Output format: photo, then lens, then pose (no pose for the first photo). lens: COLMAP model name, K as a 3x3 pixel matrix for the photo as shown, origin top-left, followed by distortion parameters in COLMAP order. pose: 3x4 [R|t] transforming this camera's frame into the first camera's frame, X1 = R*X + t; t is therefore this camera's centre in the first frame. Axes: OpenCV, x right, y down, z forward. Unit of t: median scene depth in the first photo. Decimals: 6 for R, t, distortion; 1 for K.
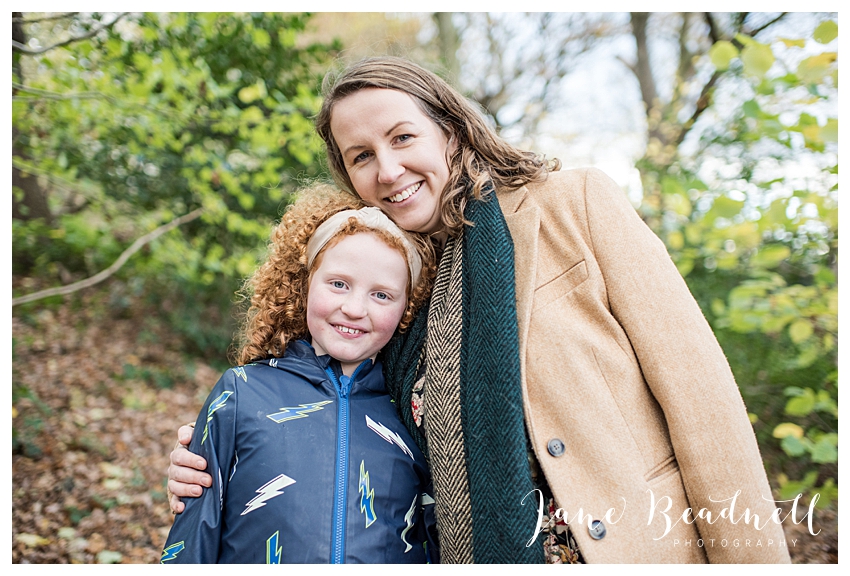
lens RADIAL K [[853.8, 0, 427.8], [0, 853.8, 279.7], [0, 0, 1]] dist [-0.097956, 0.133784]
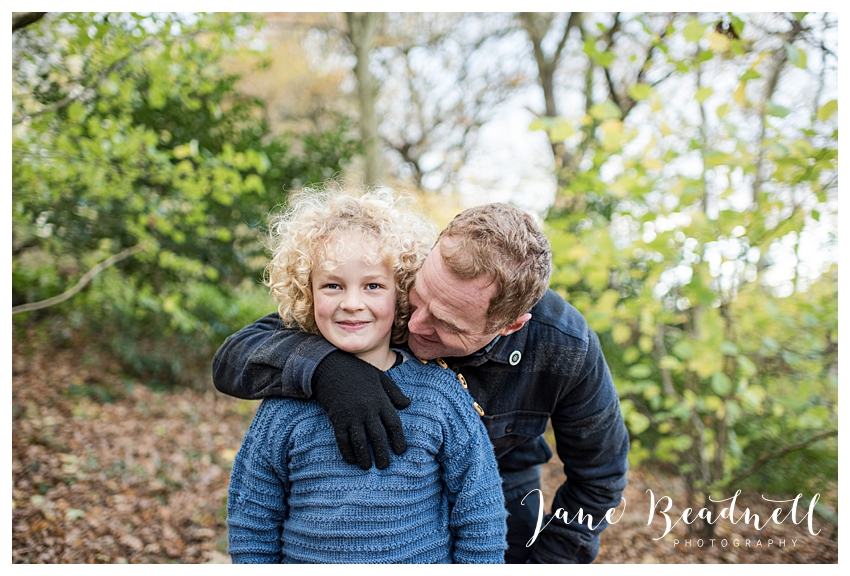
lens RADIAL K [[853.8, 0, 427.8], [0, 853.8, 279.7], [0, 0, 1]] dist [-0.097956, 0.133784]
pose [[0.996339, -0.013844, 0.084361, 0.023180], [0.018398, 0.998402, -0.053441, 0.027562], [-0.083486, 0.054798, 0.995001, -0.155478]]
